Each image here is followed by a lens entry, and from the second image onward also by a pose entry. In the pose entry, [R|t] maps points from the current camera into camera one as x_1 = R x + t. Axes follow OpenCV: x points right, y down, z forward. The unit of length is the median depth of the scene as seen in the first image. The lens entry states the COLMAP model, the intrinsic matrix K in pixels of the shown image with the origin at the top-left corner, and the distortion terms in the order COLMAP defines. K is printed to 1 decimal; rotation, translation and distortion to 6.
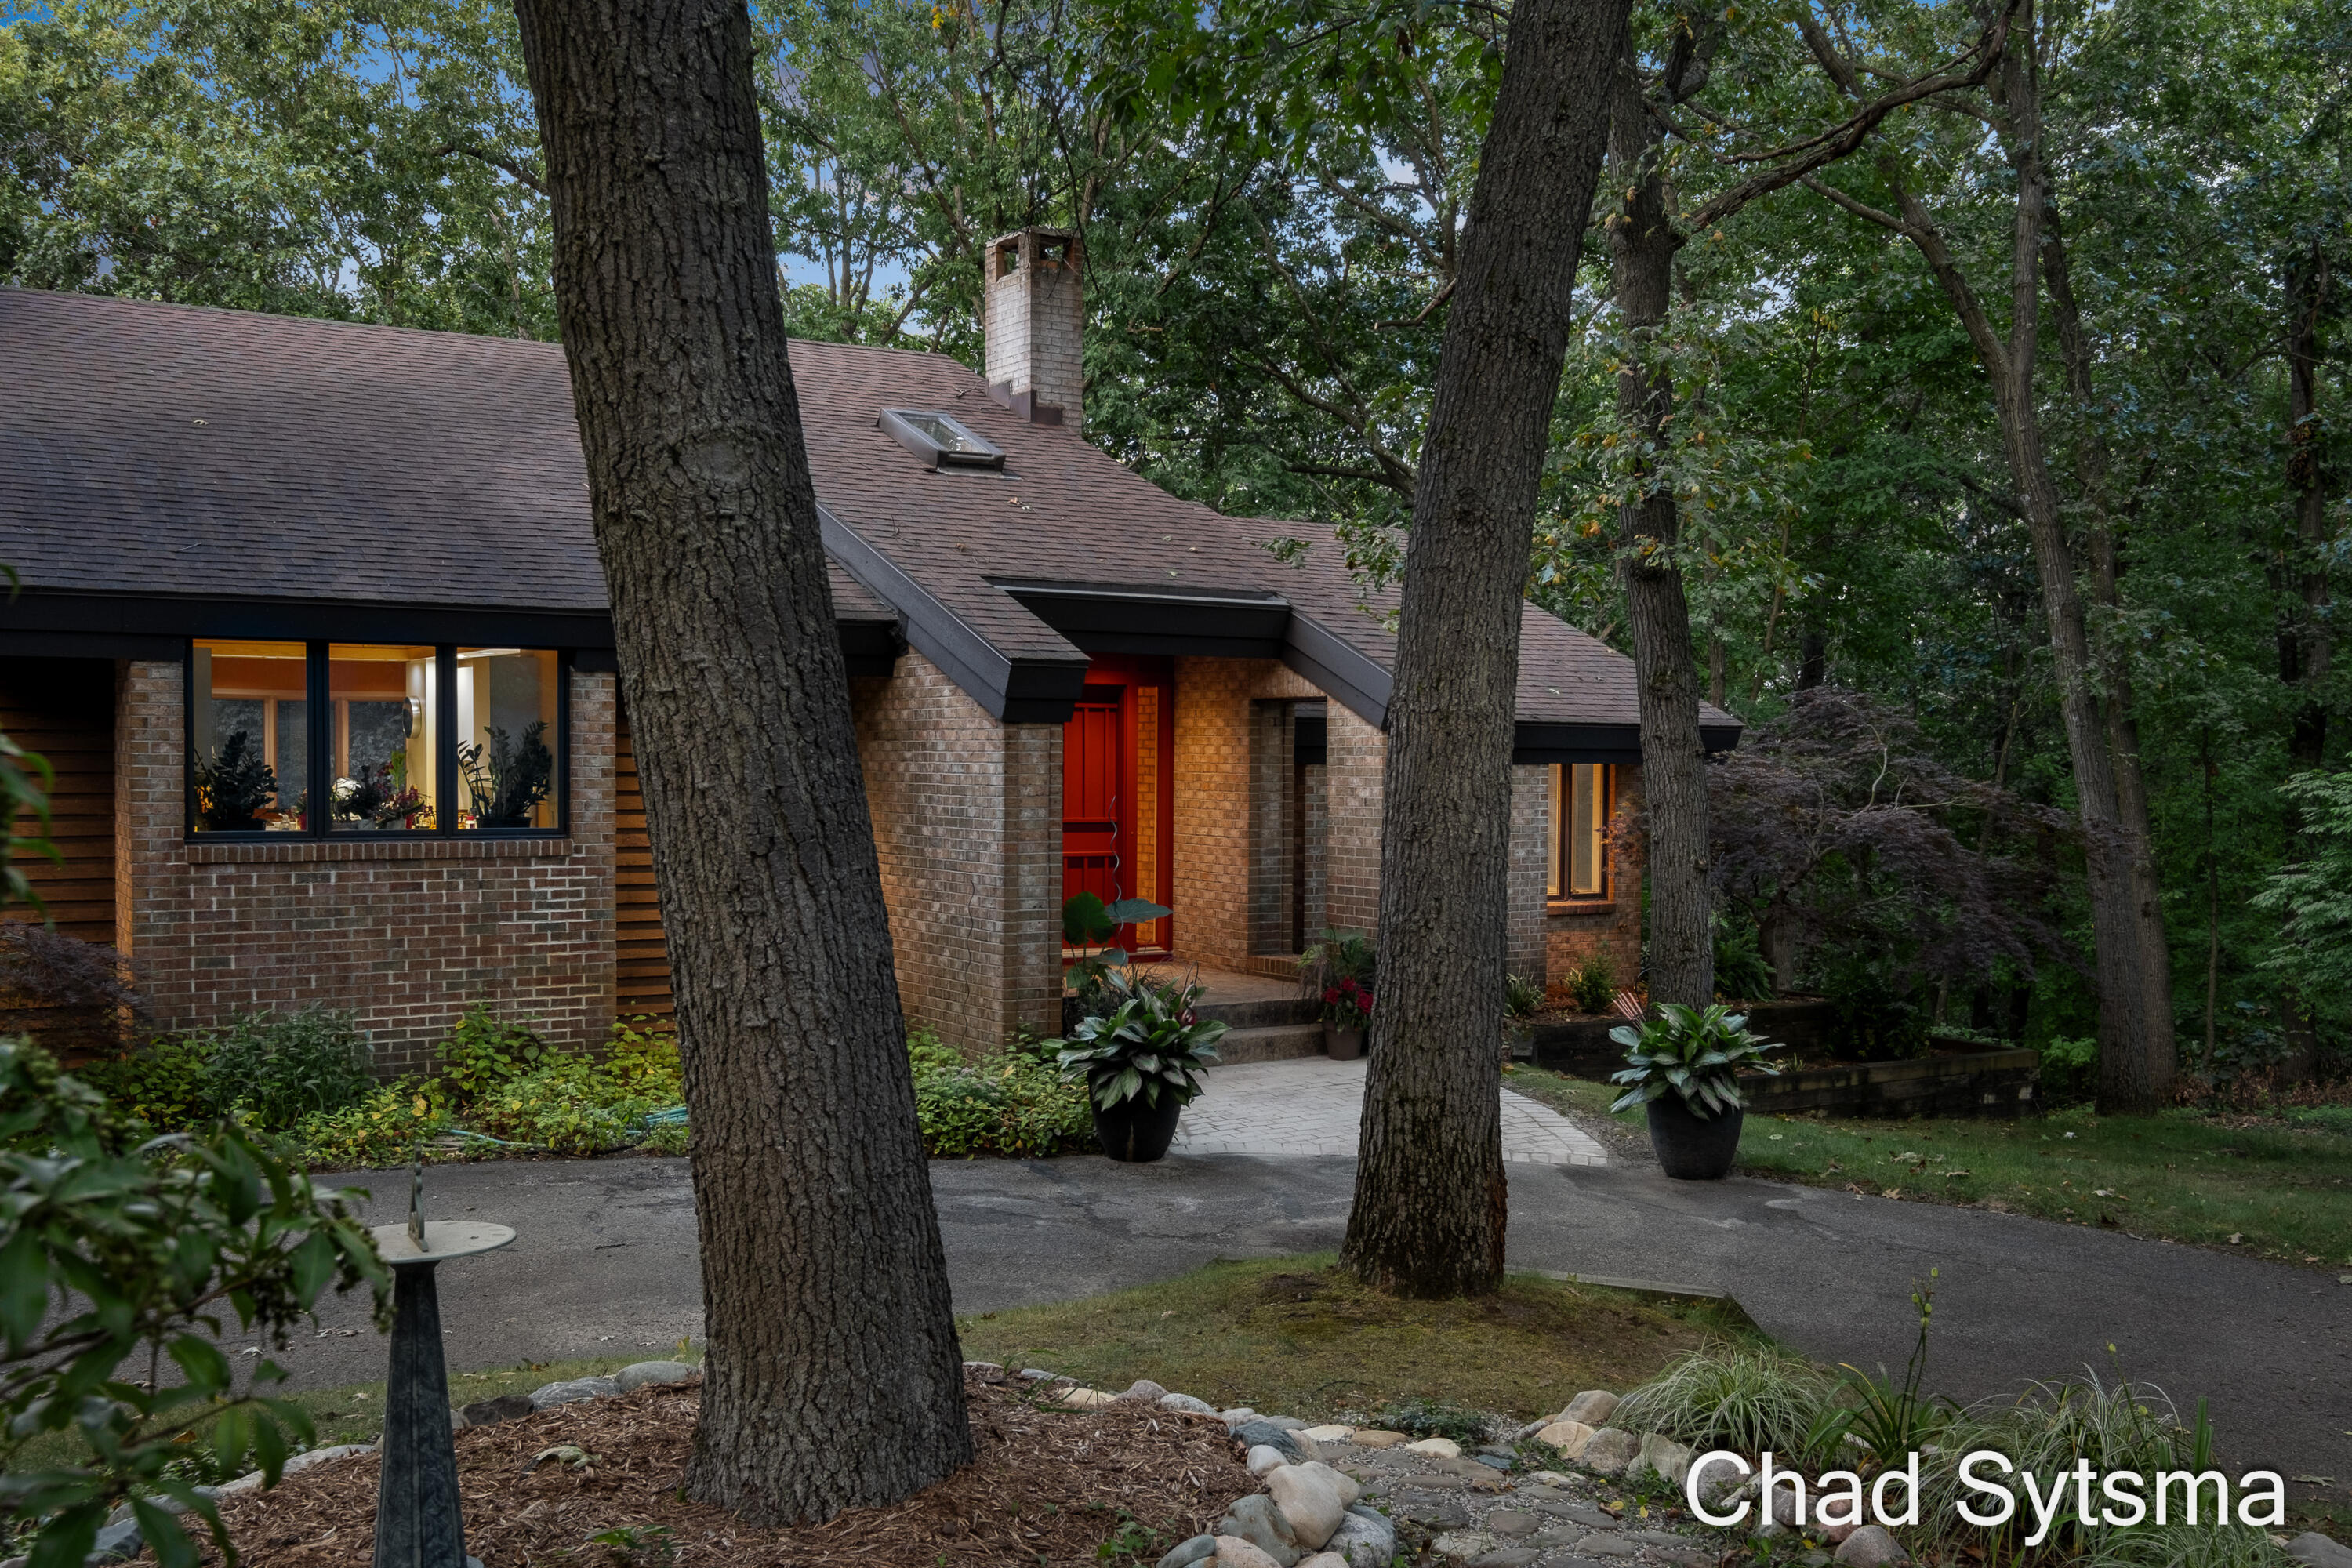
lens RADIAL K [[2249.3, 0, 1177.3], [0, 2249.3, 828.9], [0, 0, 1]] dist [-0.016516, -0.001651]
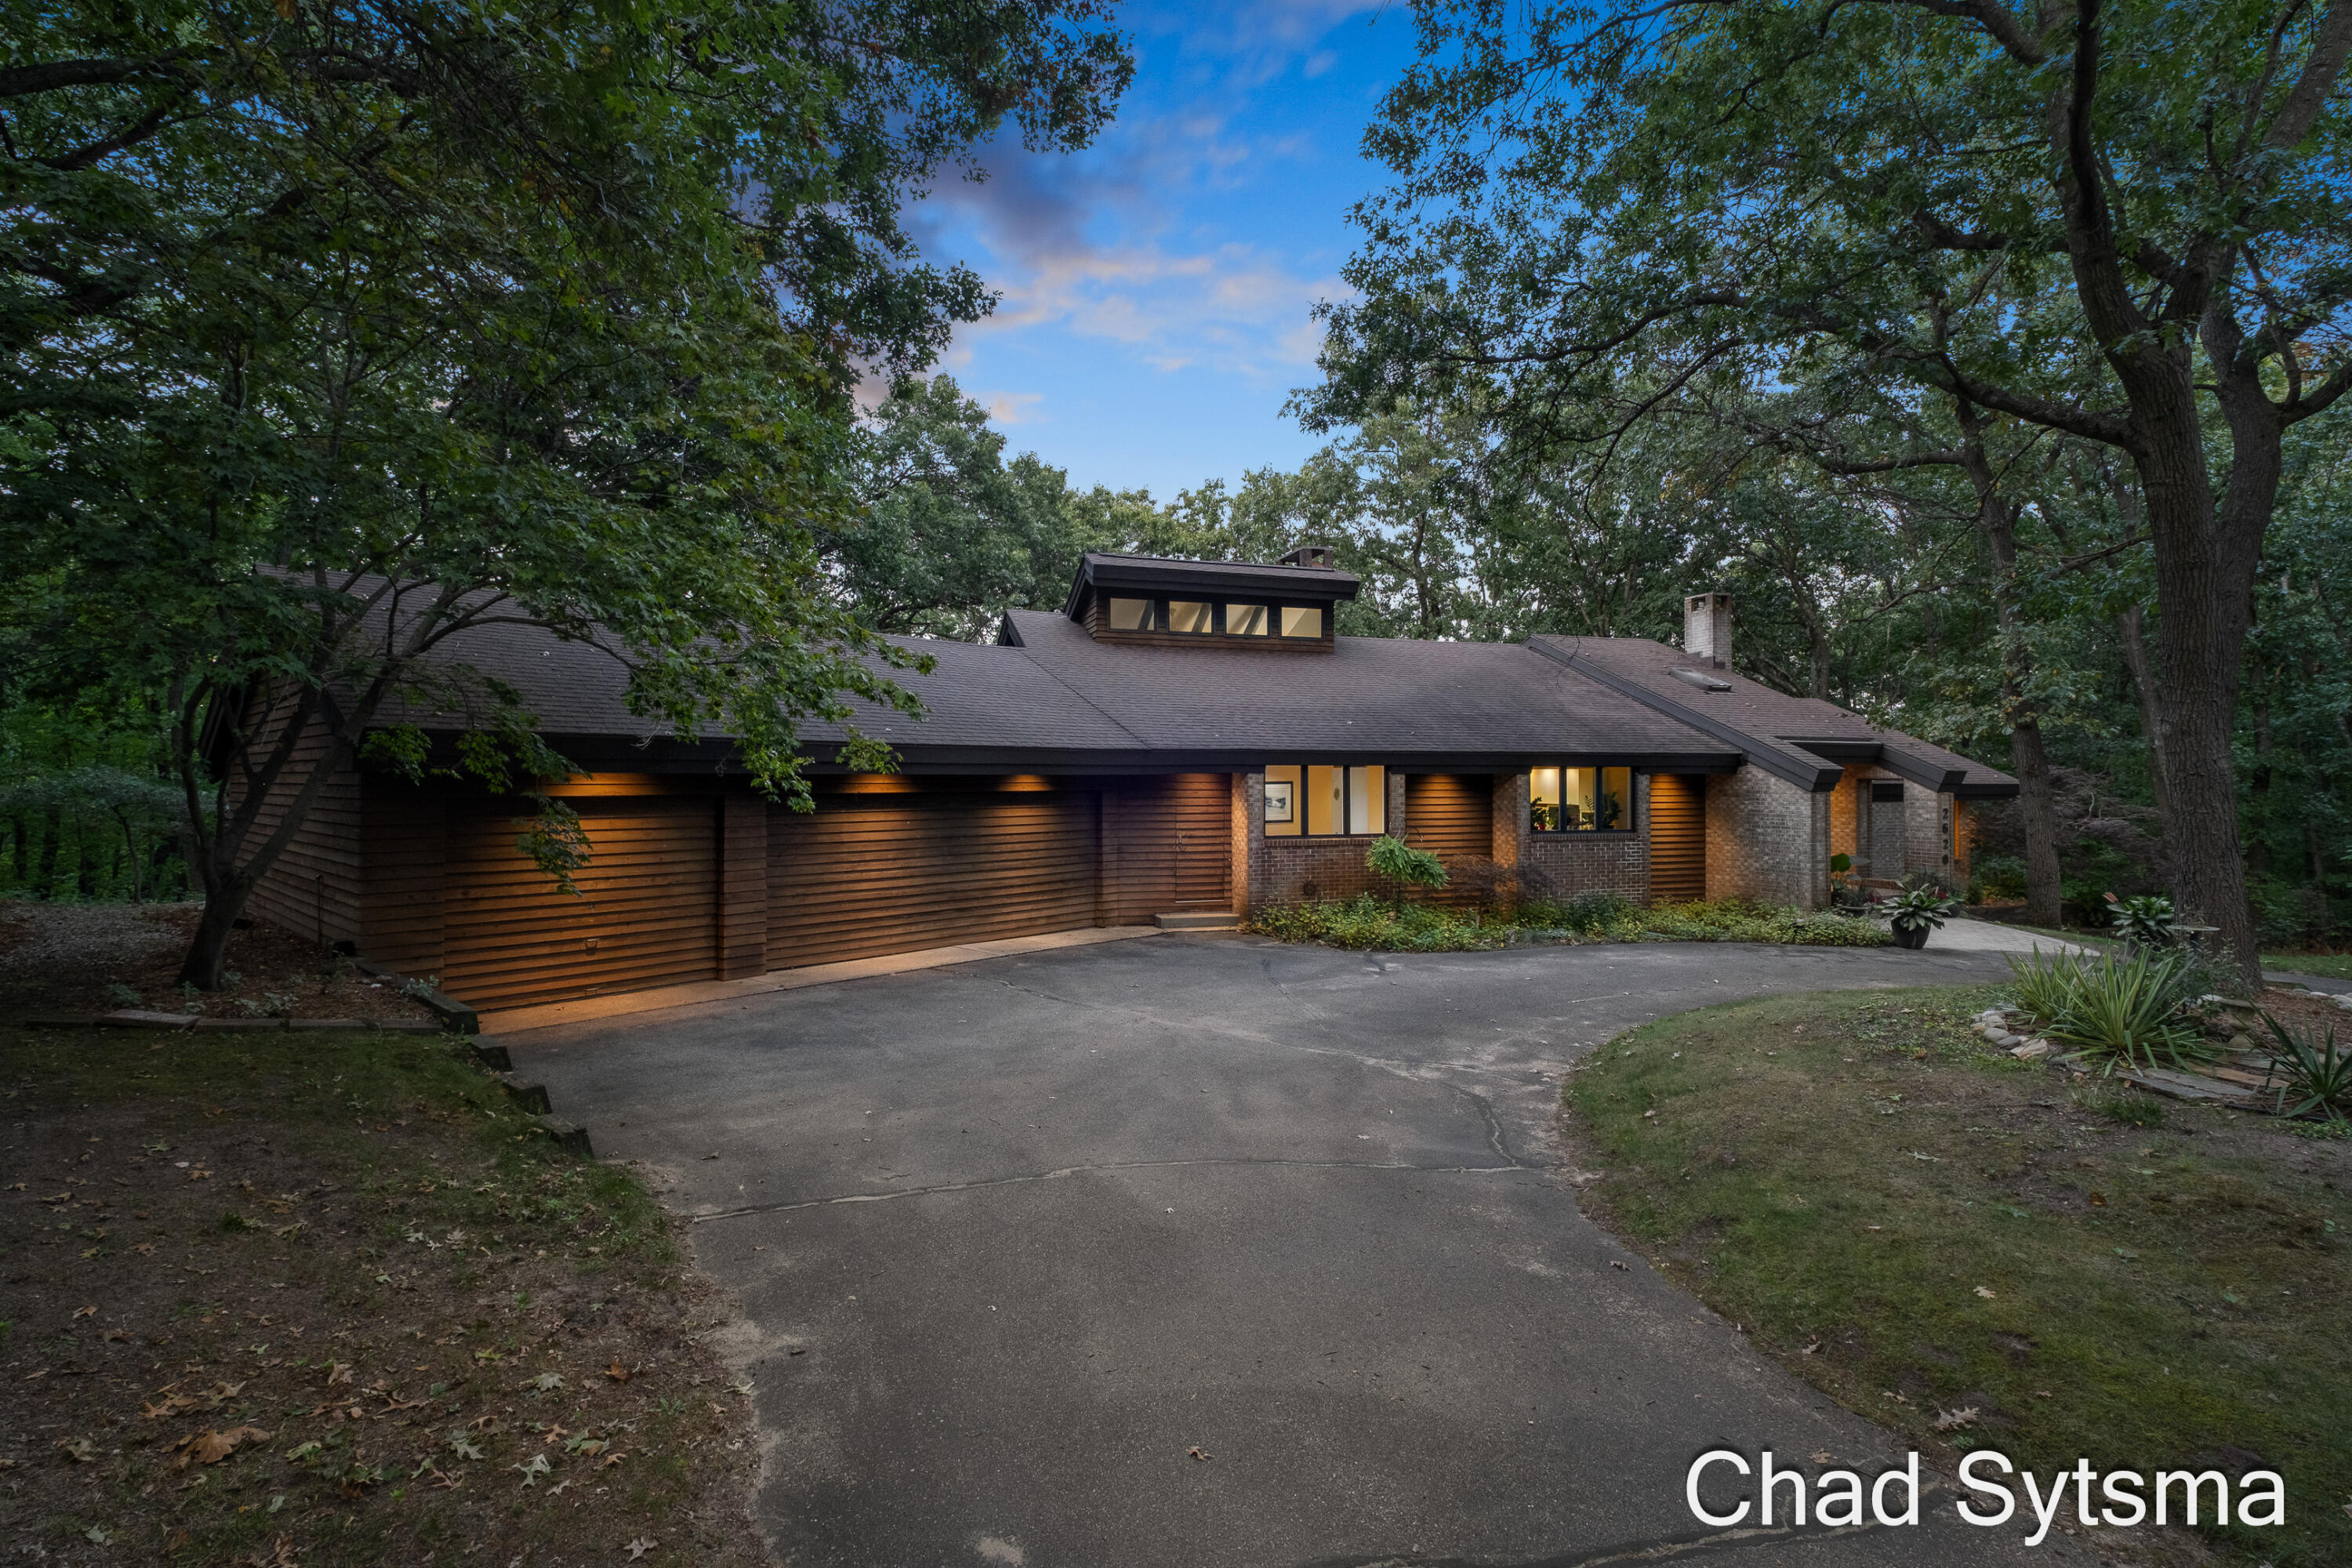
lens RADIAL K [[1069.3, 0, 1176.0], [0, 1069.3, 784.0], [0, 0, 1]] dist [-0.000610, -0.000139]
pose [[0.967025, -0.007605, -0.254570, -0.459499], [-0.000966, 0.999437, -0.033527, -0.010871], [0.254681, 0.032667, 0.966473, -0.432741]]
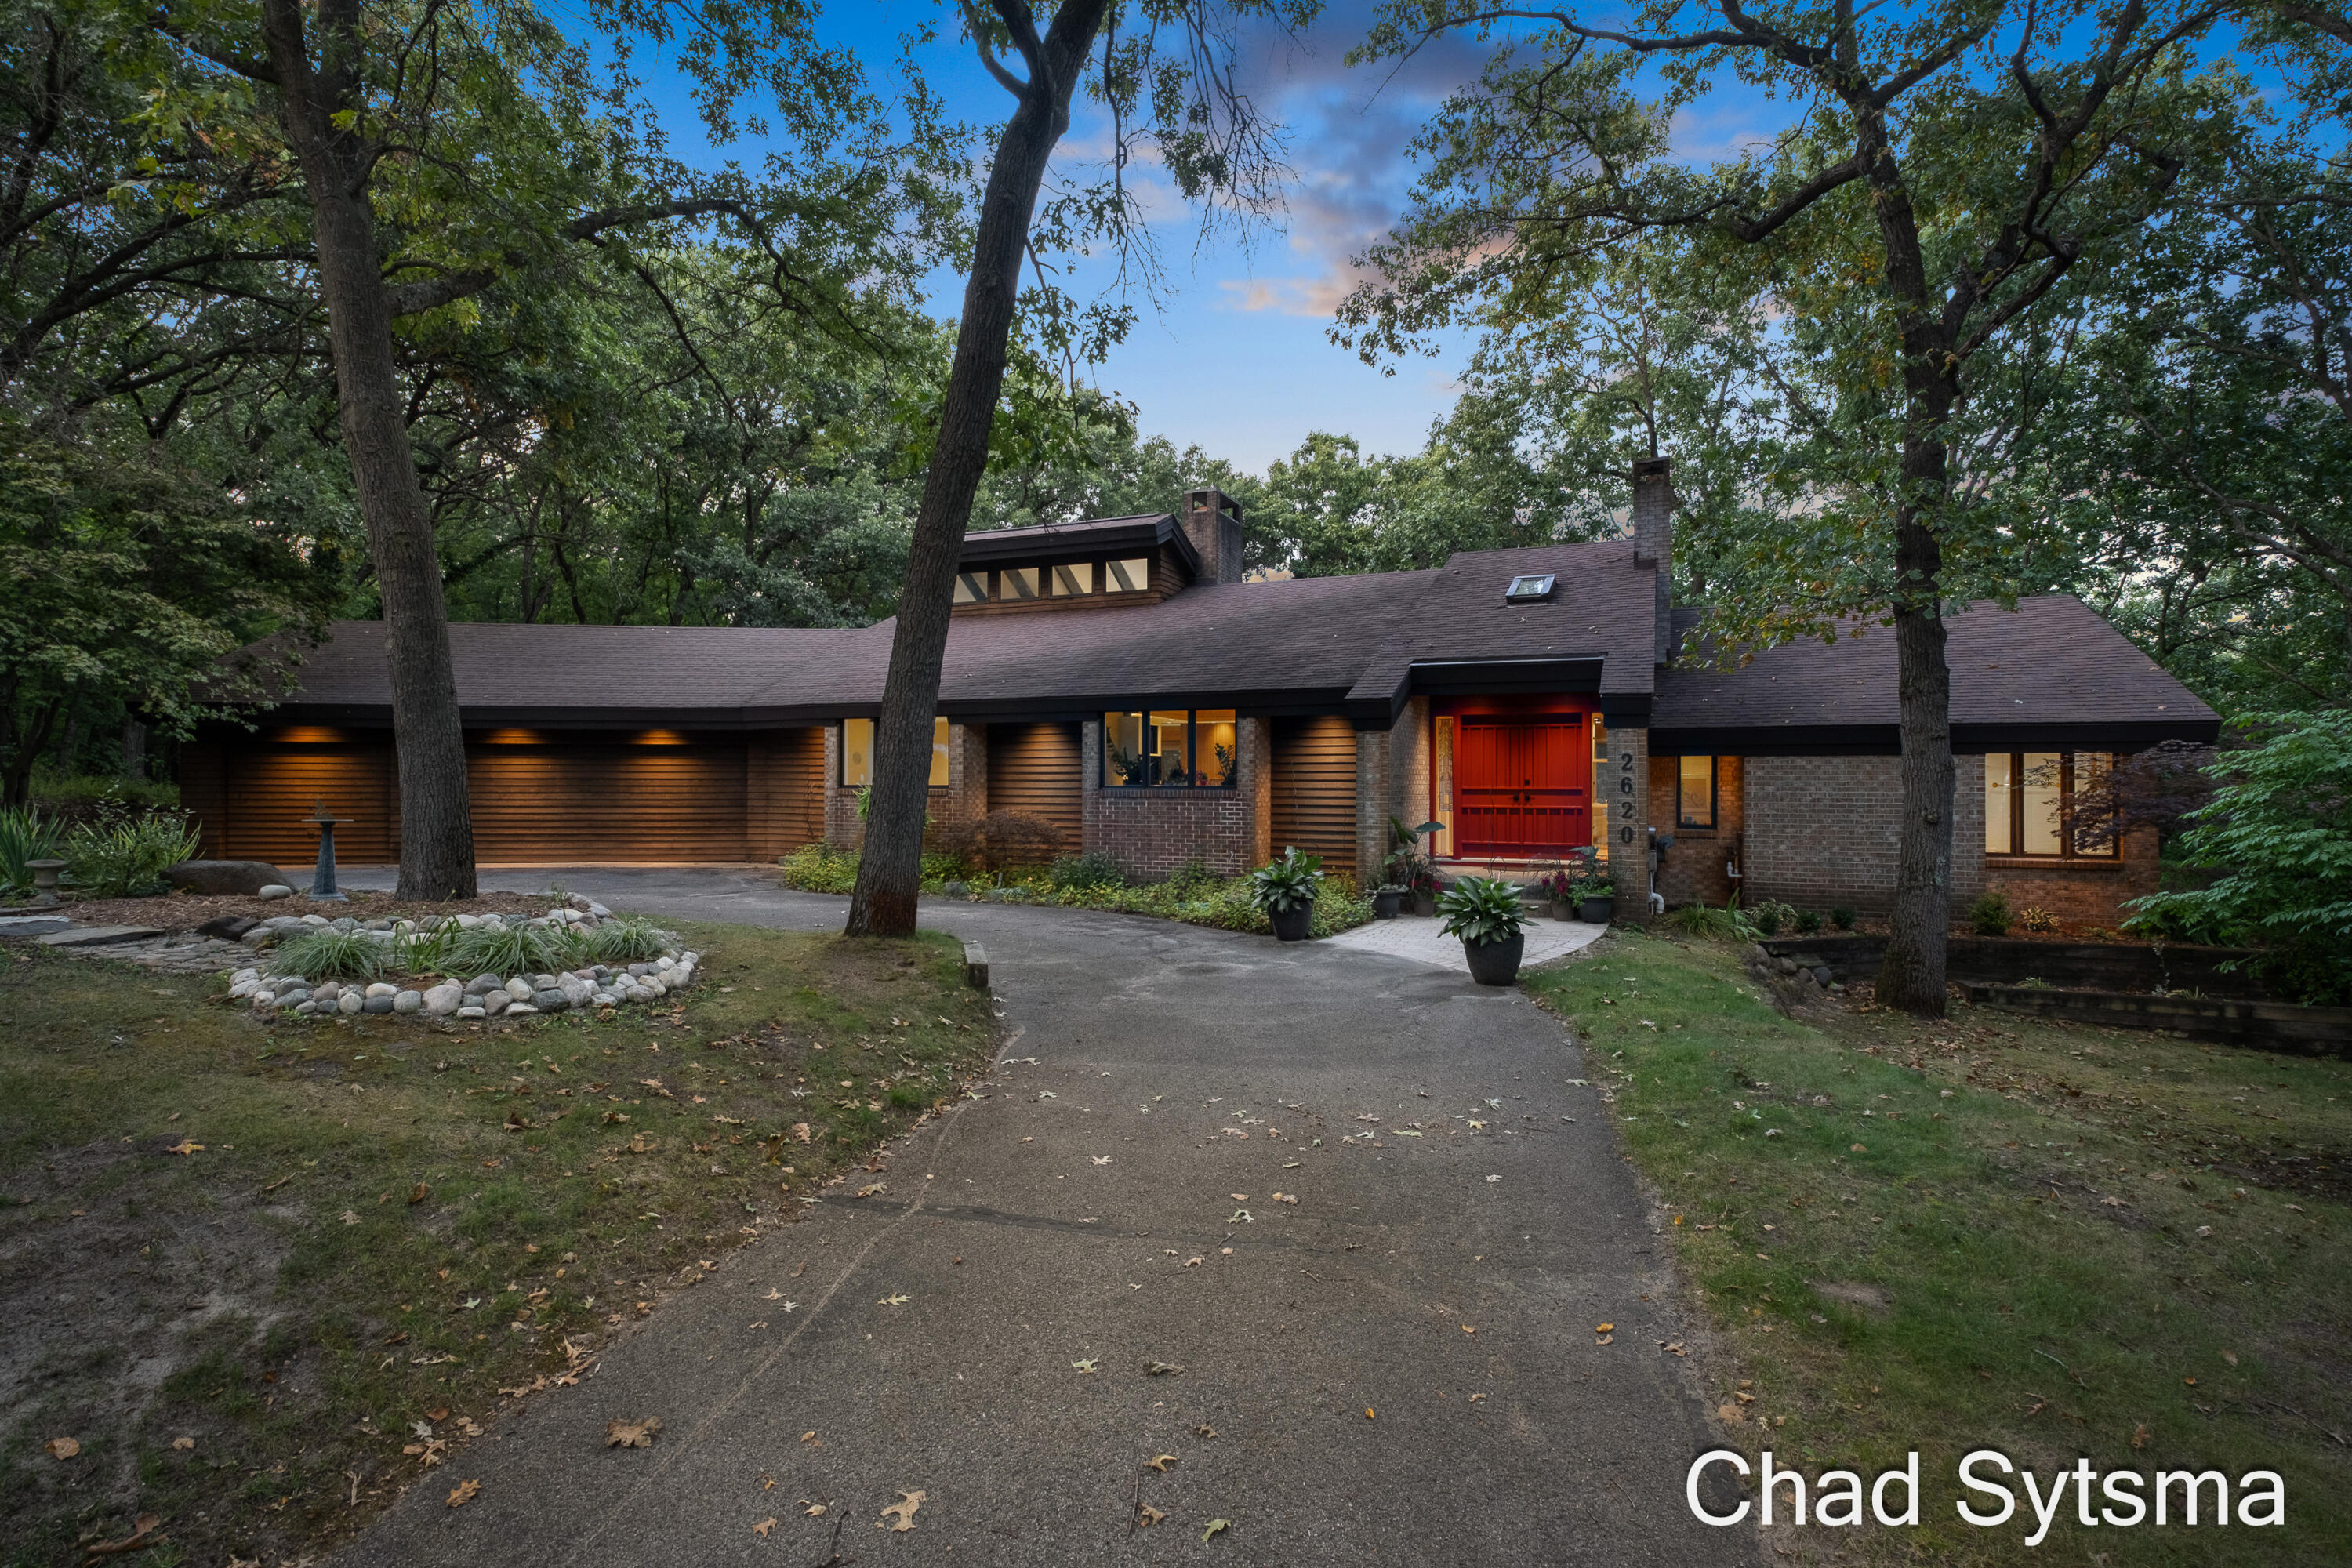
lens RADIAL K [[1159.5, 0, 1176.0], [0, 1159.5, 784.0], [0, 0, 1]] dist [-0.000734, -0.000214]
pose [[0.569448, -0.008316, -0.821985, 0.634039], [-0.027818, 0.999181, -0.029380, 0.032667], [0.821556, 0.039596, 0.568751, 0.252383]]
